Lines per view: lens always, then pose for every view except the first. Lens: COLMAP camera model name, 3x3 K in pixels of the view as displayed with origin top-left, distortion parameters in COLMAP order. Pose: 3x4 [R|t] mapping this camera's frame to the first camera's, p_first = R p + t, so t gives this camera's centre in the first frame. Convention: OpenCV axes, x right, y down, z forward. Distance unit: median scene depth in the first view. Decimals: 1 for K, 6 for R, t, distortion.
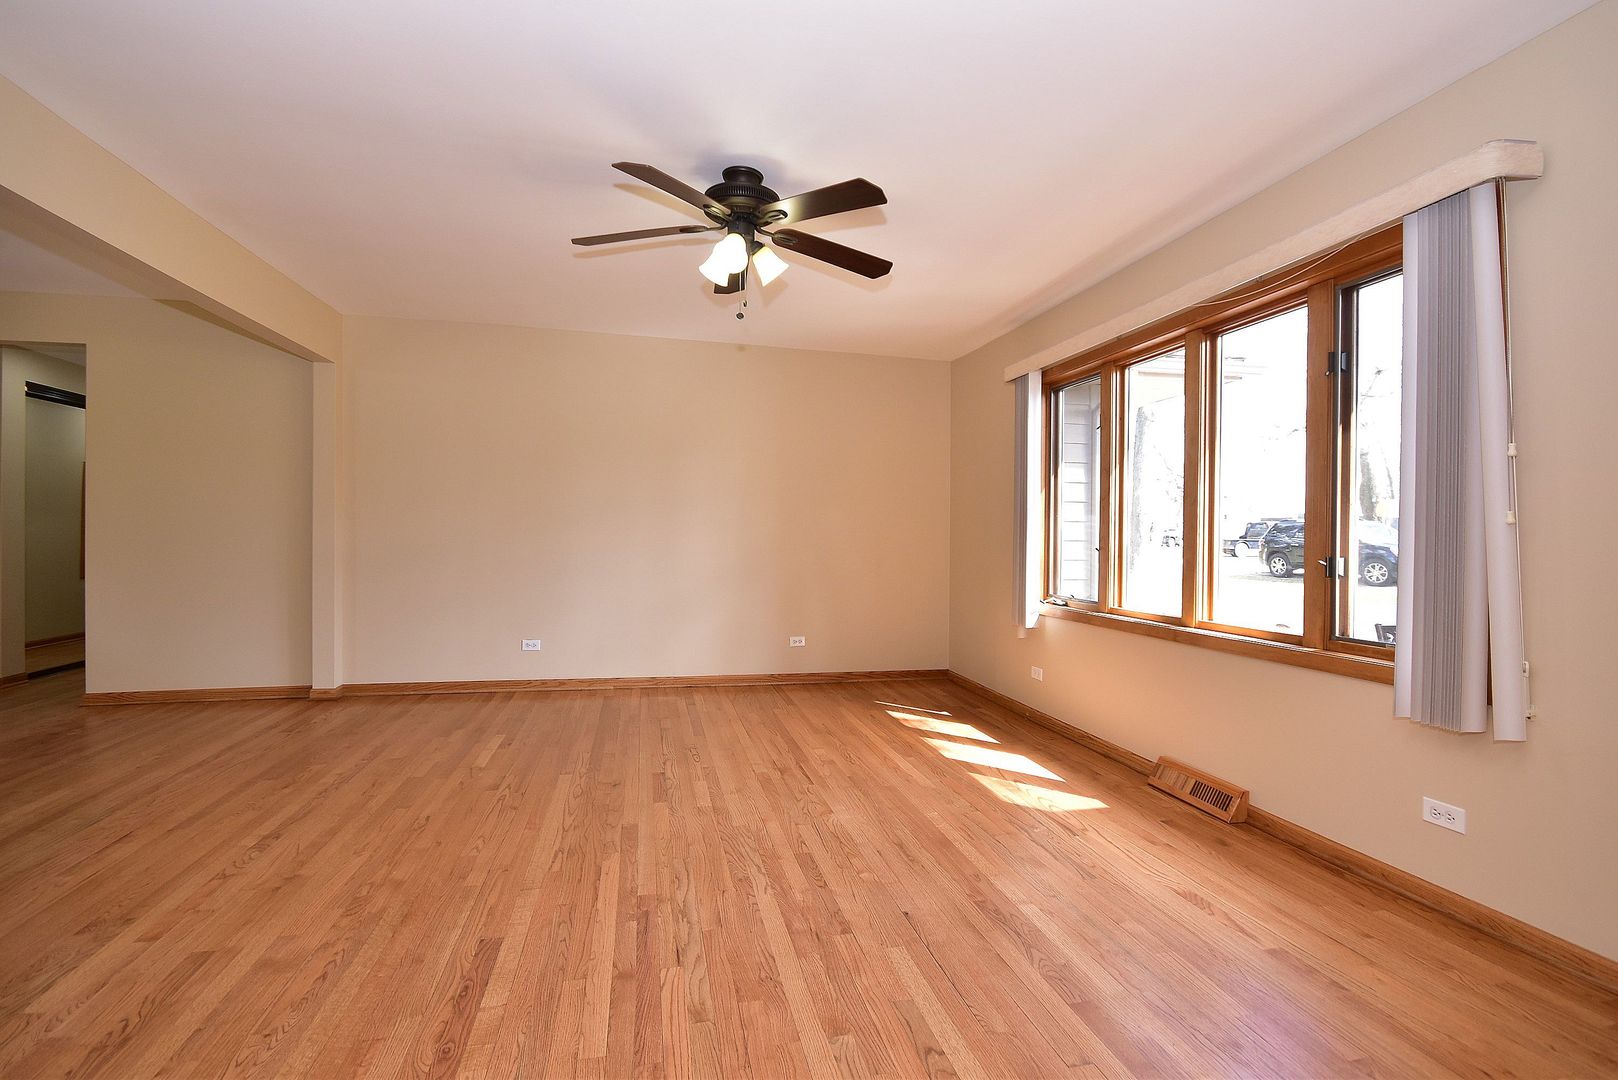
lens RADIAL K [[746.1, 0, 809.3], [0, 746.1, 549.0], [0, 0, 1]] dist [0.007976, -0.002131]
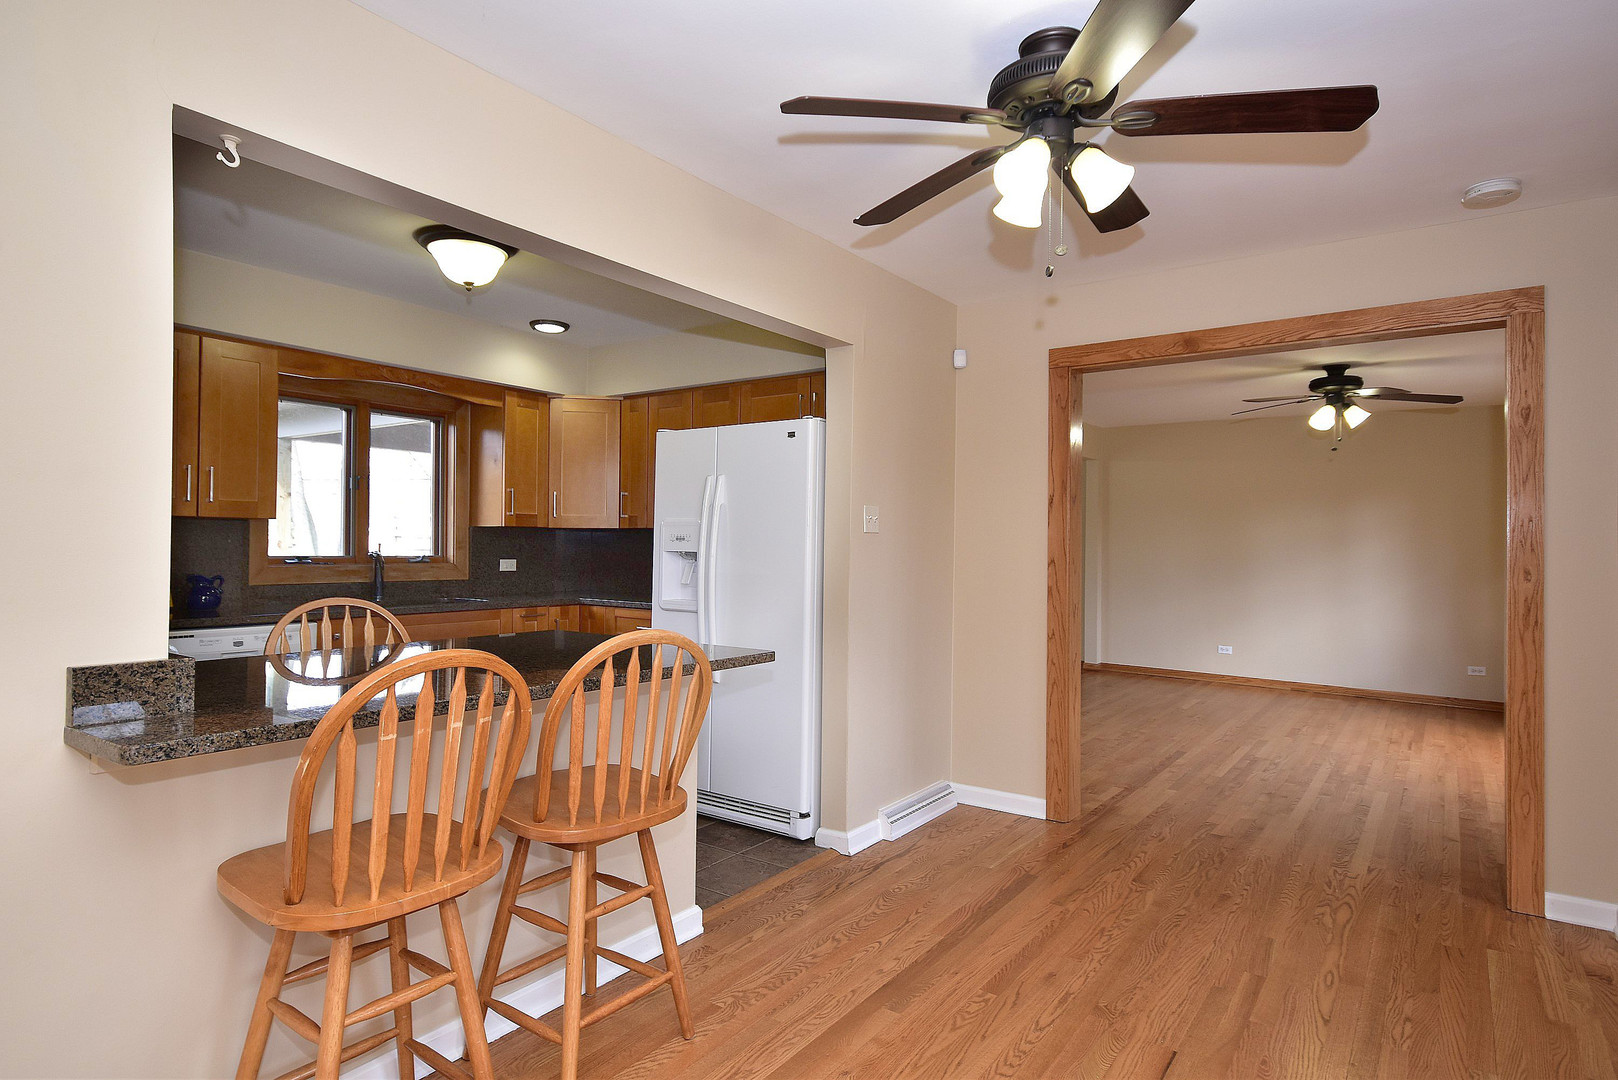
lens RADIAL K [[879.5, 0, 805.8], [0, 879.5, 536.1], [0, 0, 1]] dist [-0.000623, 0.004321]
pose [[0.664172, -0.003644, -0.747571, 0.380505], [-0.024931, 0.999324, -0.027021, -0.018435], [0.747164, 0.036585, 0.663632, -0.769058]]
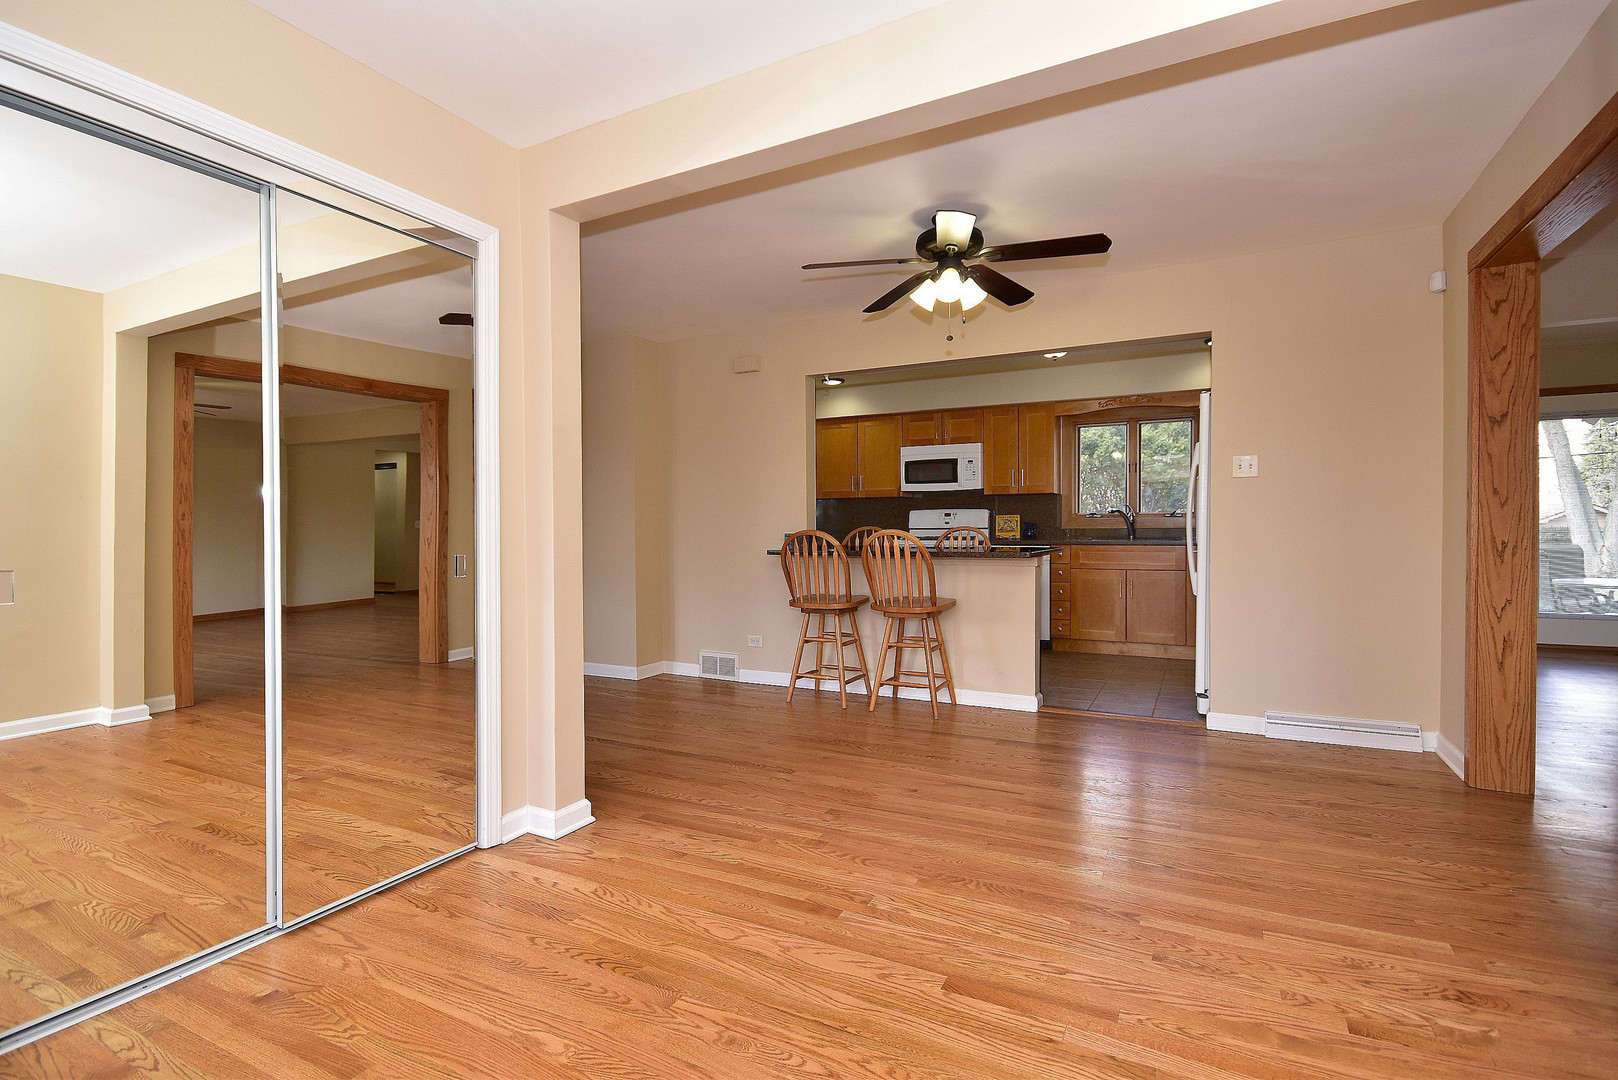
lens RADIAL K [[764.0, 0, 817.7], [0, 764.0, 531.9], [0, 0, 1]] dist [0.009353, -0.005878]
pose [[-0.630723, 0.006148, -0.775984, 0.786244], [-0.013038, 0.999744, 0.018517, 0.006841], [0.775899, 0.021796, -0.630481, -0.003918]]
